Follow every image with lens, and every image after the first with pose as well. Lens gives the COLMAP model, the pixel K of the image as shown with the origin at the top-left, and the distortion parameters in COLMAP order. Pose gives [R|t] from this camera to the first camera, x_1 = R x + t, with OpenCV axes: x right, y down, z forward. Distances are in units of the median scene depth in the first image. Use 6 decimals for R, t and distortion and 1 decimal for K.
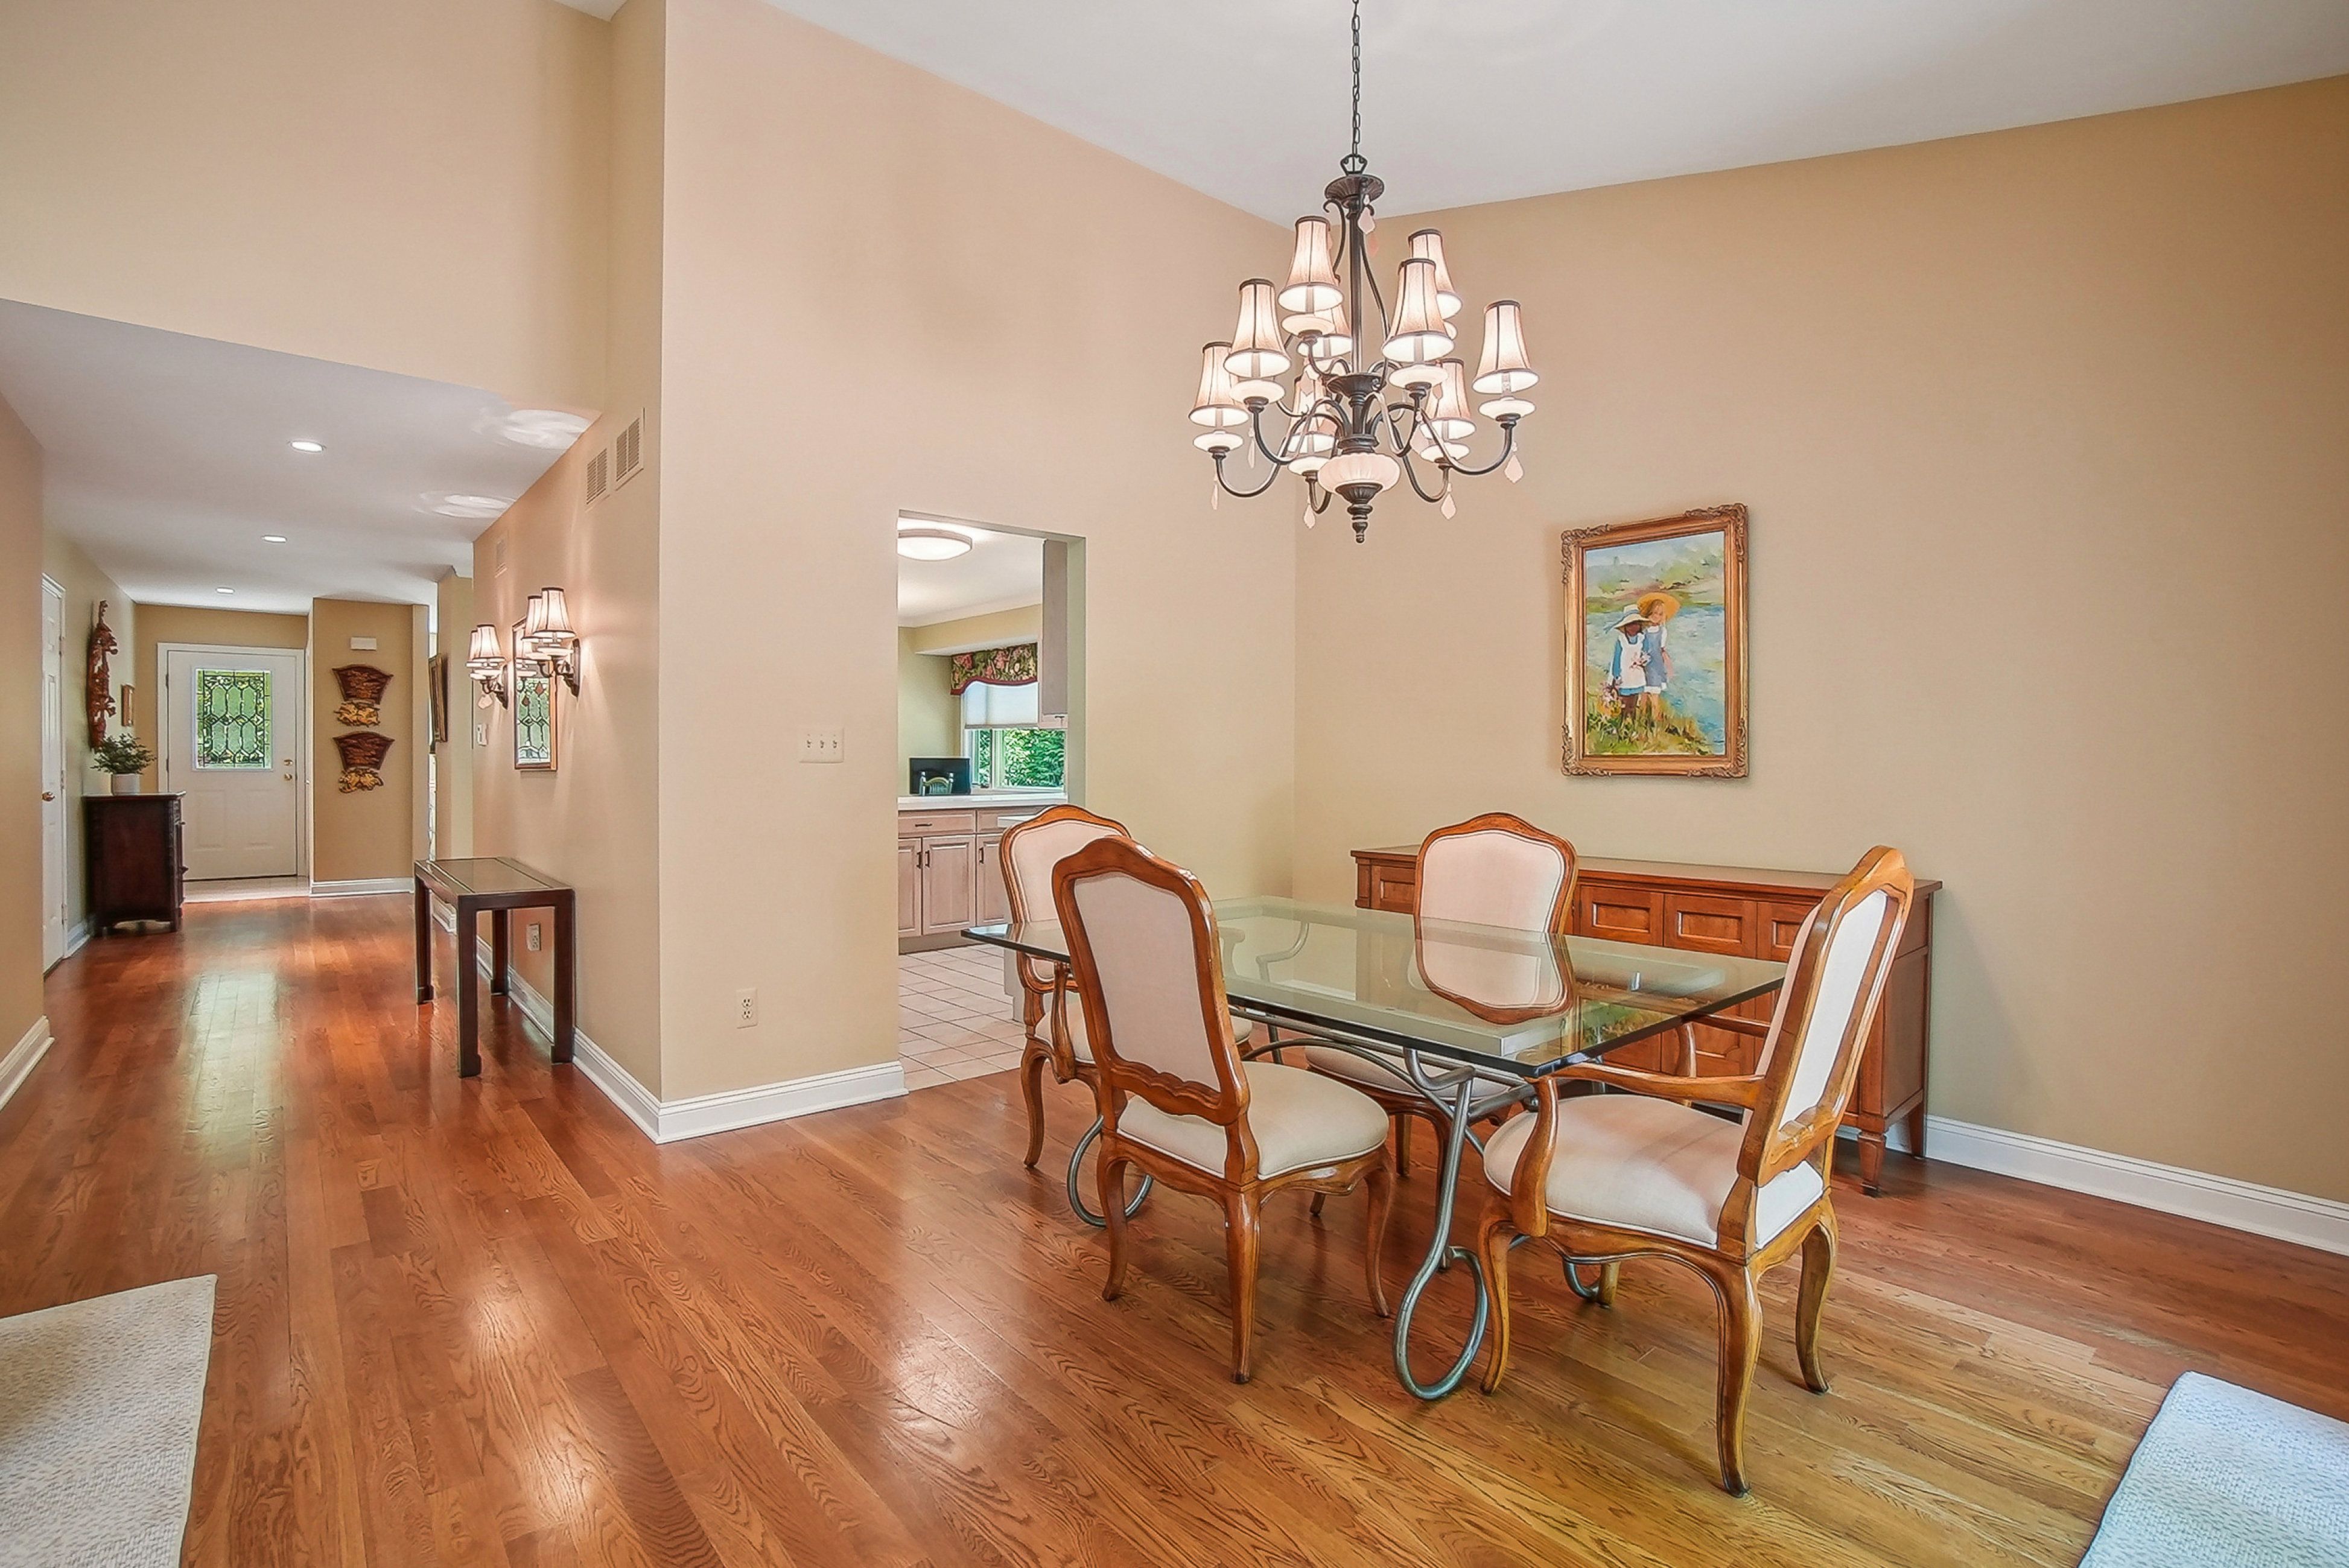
lens RADIAL K [[1068.5, 0, 1141.6], [0, 1068.5, 778.7], [0, 0, 1]] dist [-0.068772, 0.024463]
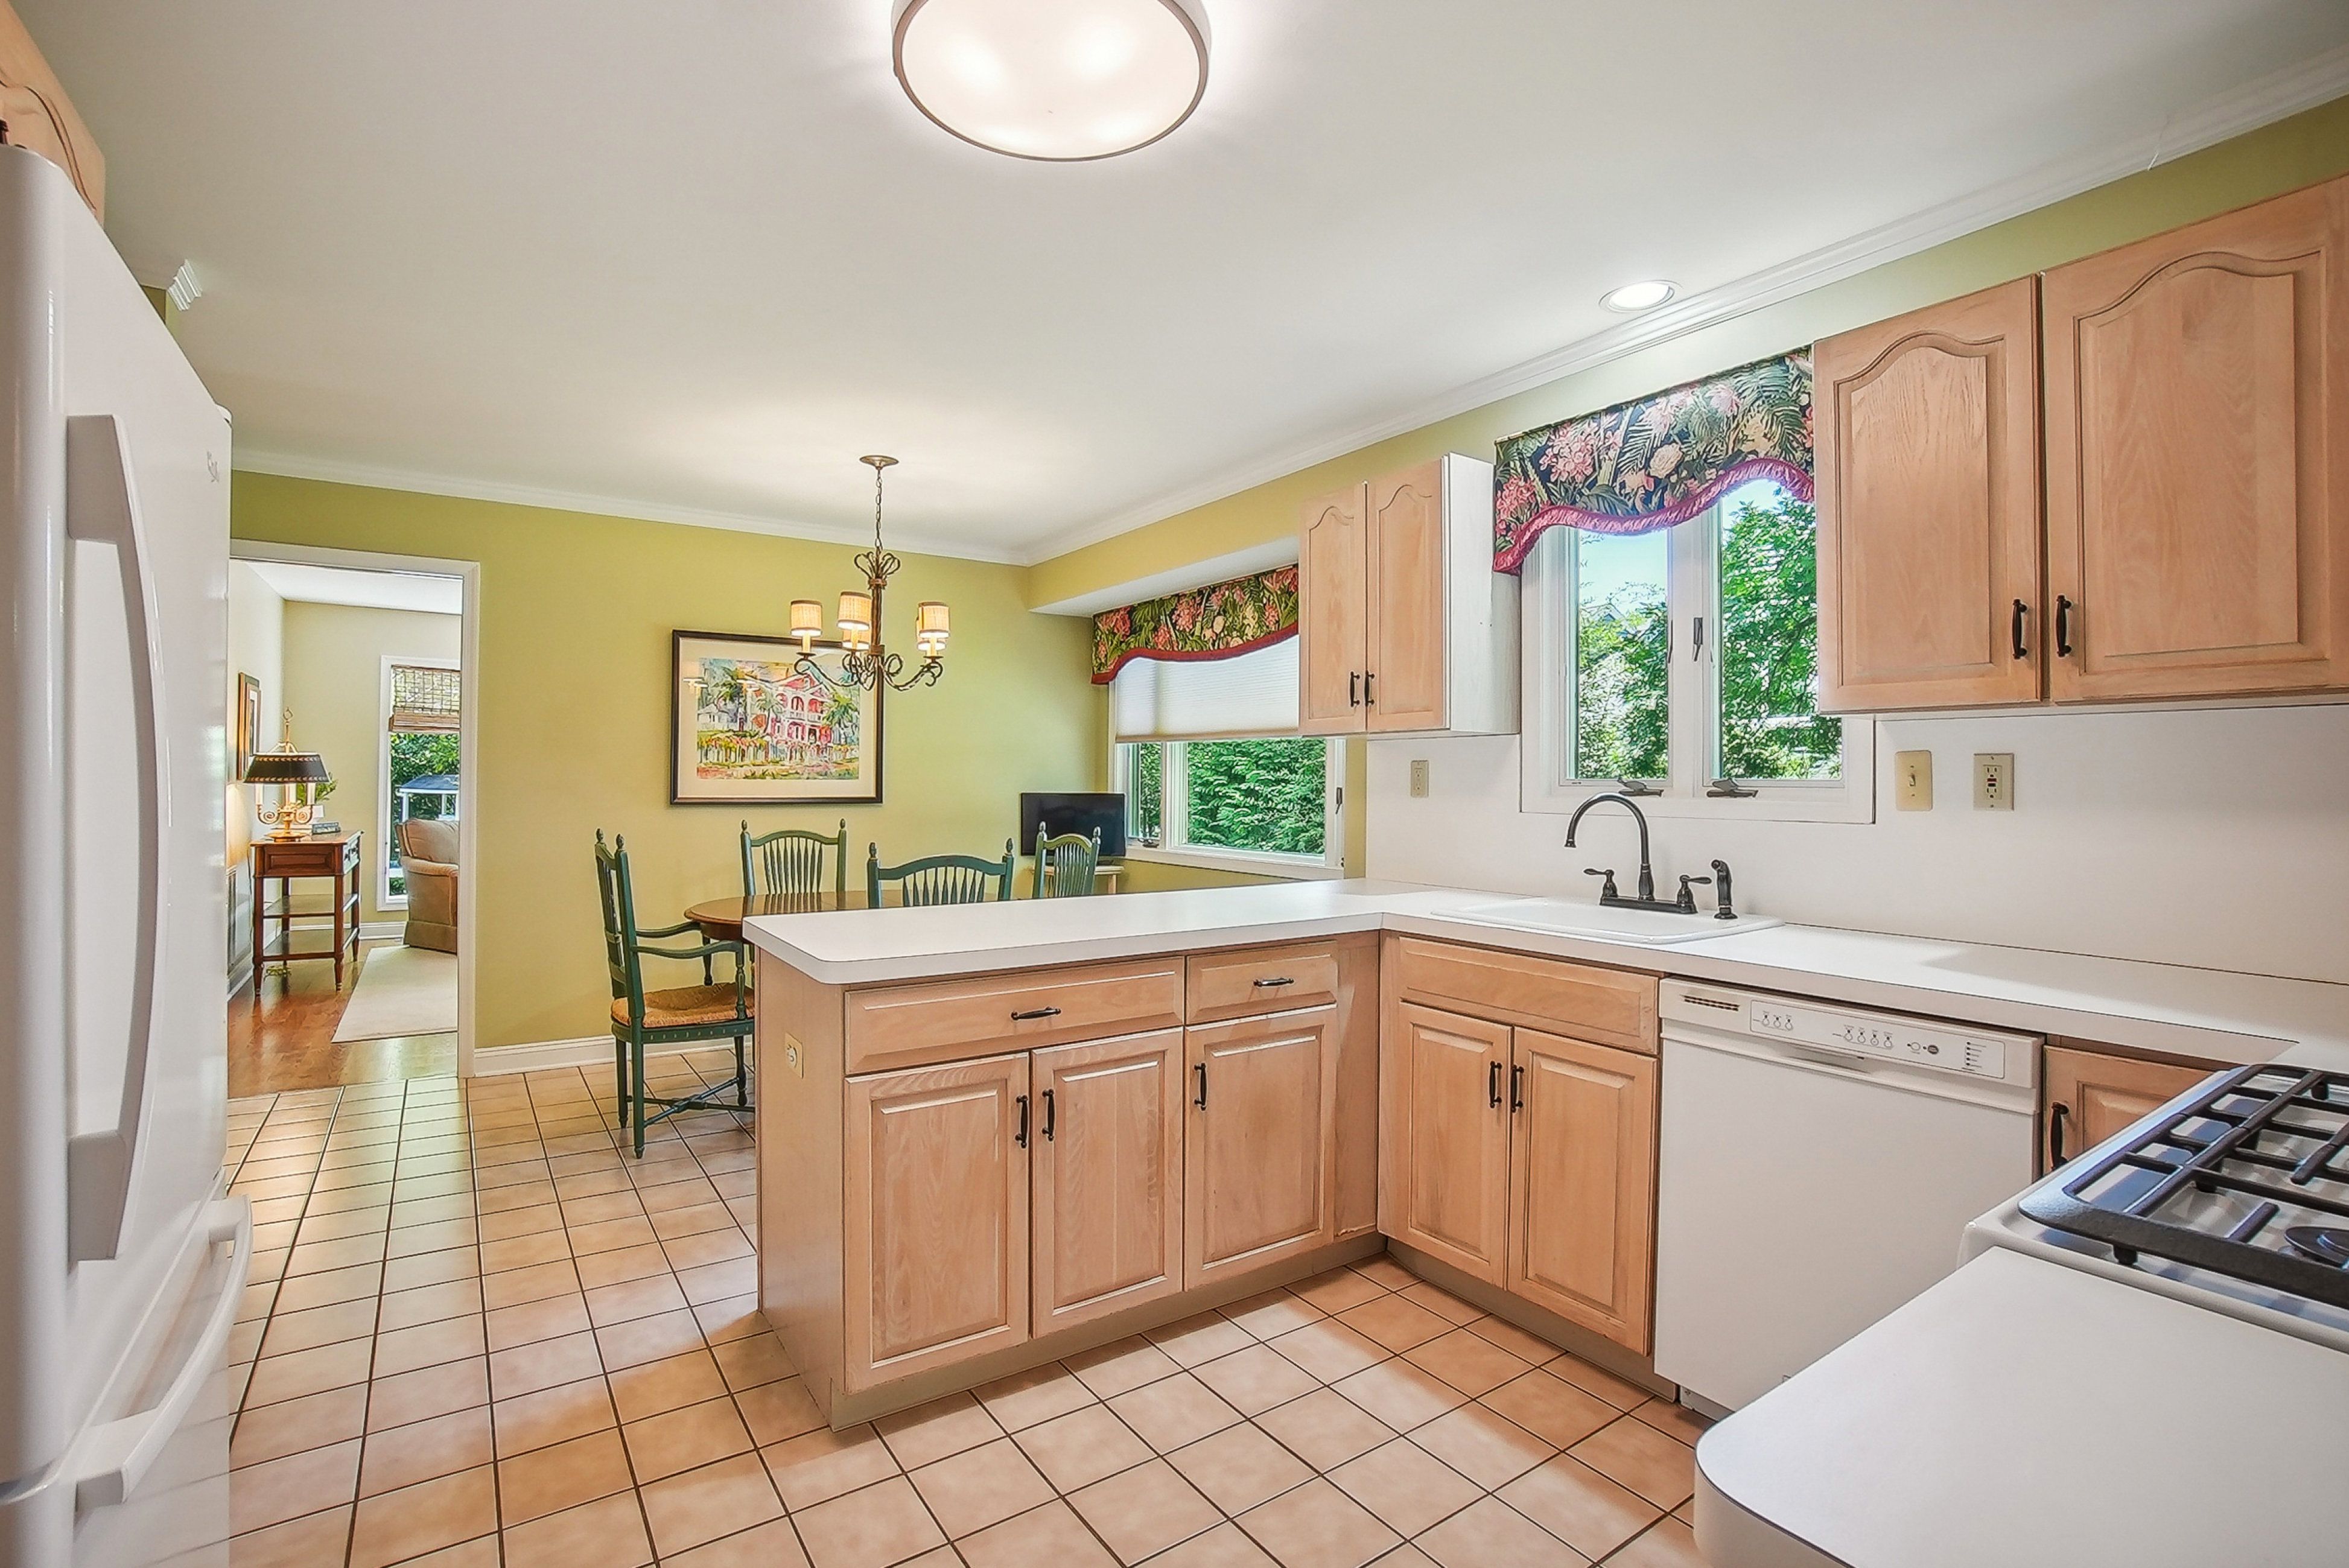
lens RADIAL K [[1068.5, 0, 1141.6], [0, 1068.5, 778.7], [0, 0, 1]] dist [-0.068772, 0.024463]
pose [[0.993358, 0.001386, -0.115061, -0.091536], [-0.004077, 0.999724, -0.023149, -0.014891], [0.114997, 0.023464, 0.993089, 0.459080]]
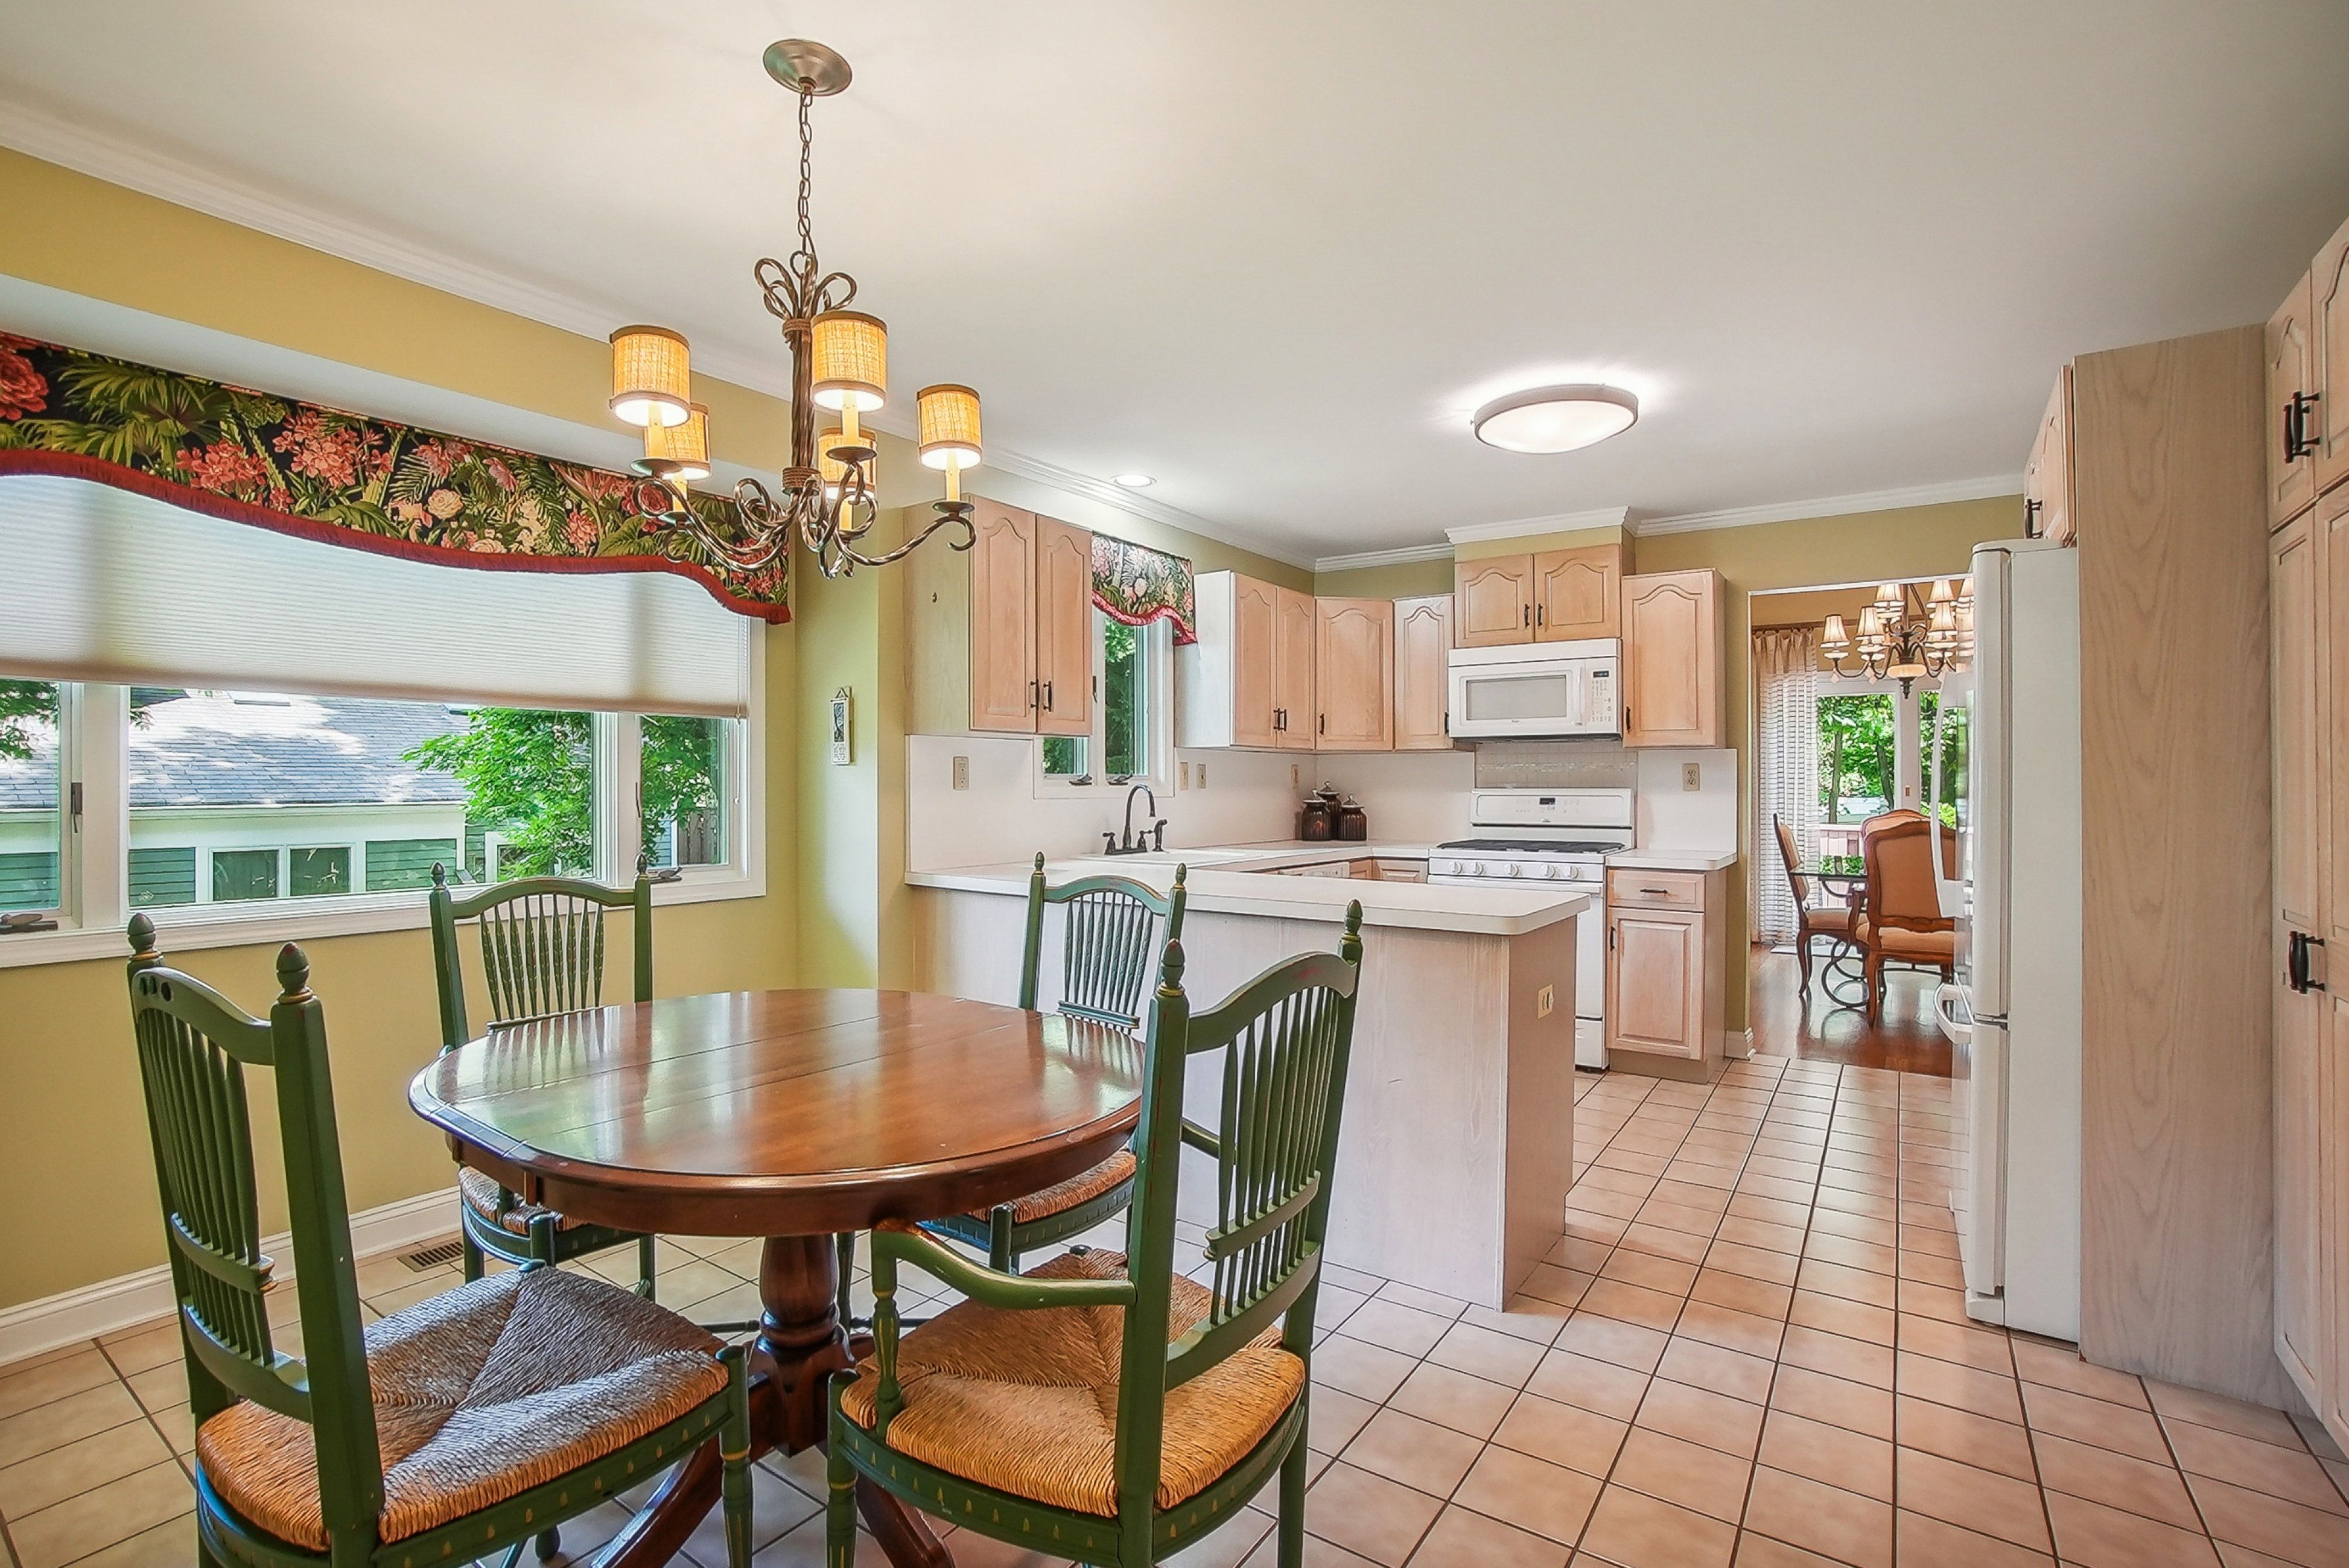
lens RADIAL K [[1068.5, 0, 1141.6], [0, 1068.5, 778.7], [0, 0, 1]] dist [-0.068772, 0.024463]
pose [[-0.235792, -0.002359, 0.971801, -0.444555], [0.017232, 0.999830, 0.006609, -0.022945], [-0.971651, 0.018304, -0.235712, 0.853820]]
